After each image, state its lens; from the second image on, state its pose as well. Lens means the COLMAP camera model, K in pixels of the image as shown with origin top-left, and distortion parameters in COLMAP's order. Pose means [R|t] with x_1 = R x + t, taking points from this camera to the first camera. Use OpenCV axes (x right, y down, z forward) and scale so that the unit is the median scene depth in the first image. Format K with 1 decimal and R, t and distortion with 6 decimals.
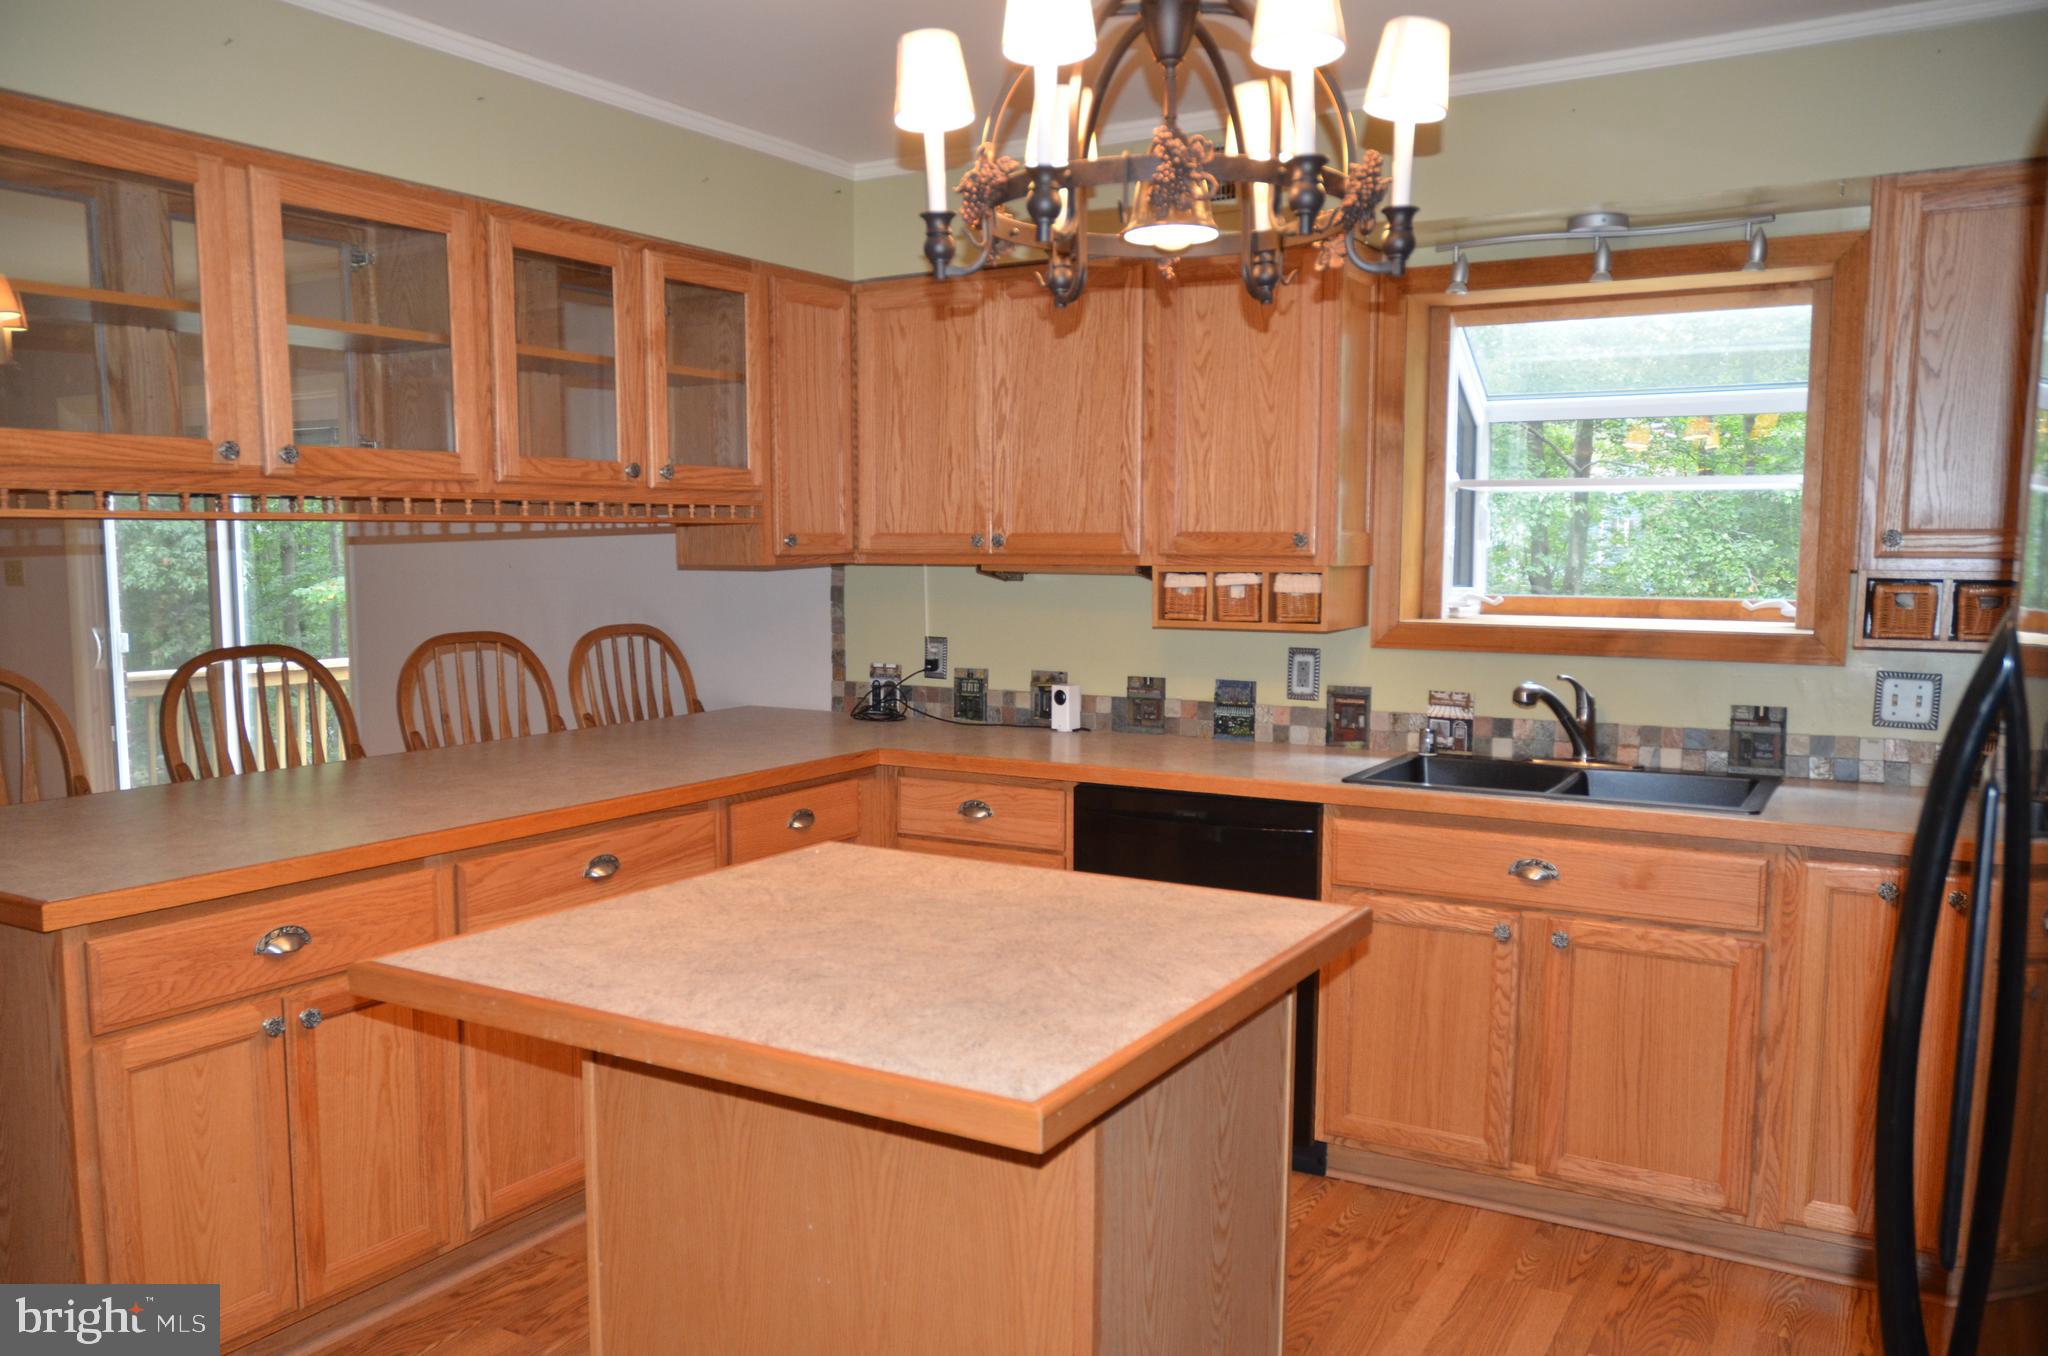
lens RADIAL K [[1613.6, 0, 1025.4], [0, 1613.6, 694.1], [0, 0, 1]] dist [-0.022927, 0.015663]
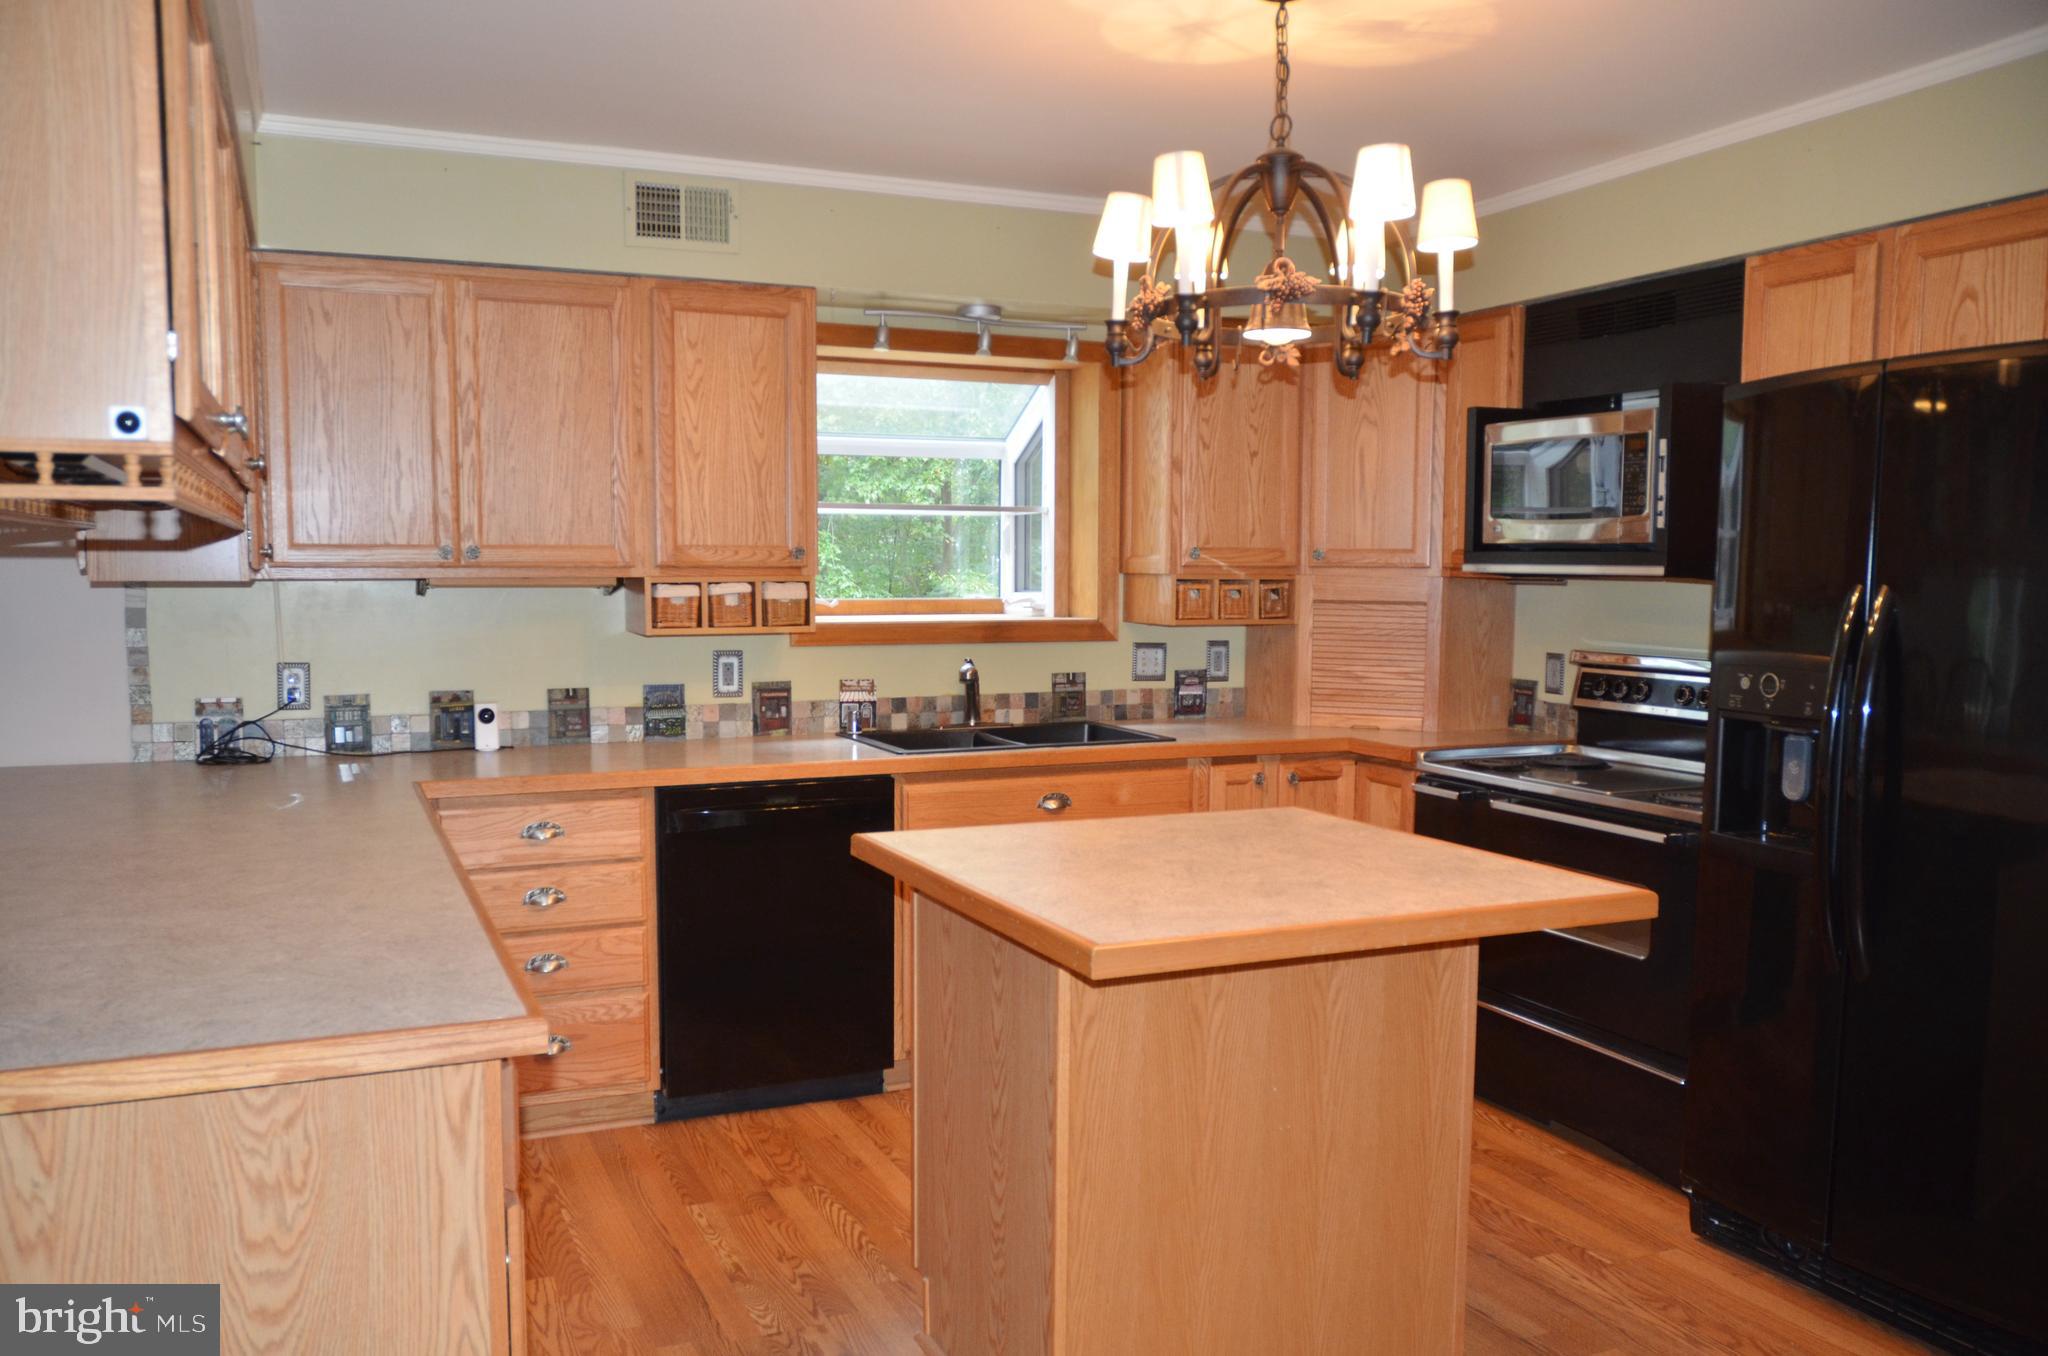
lens RADIAL K [[1613.6, 0, 1022.1], [0, 1613.6, 676.2], [0, 0, 1]] dist [-0.022927, 0.015663]
pose [[0.568332, -0.059088, 0.820675, -0.640140], [0.075289, 0.996968, 0.019641, -0.017915], [-0.819348, 0.050625, 0.571058, 0.209449]]
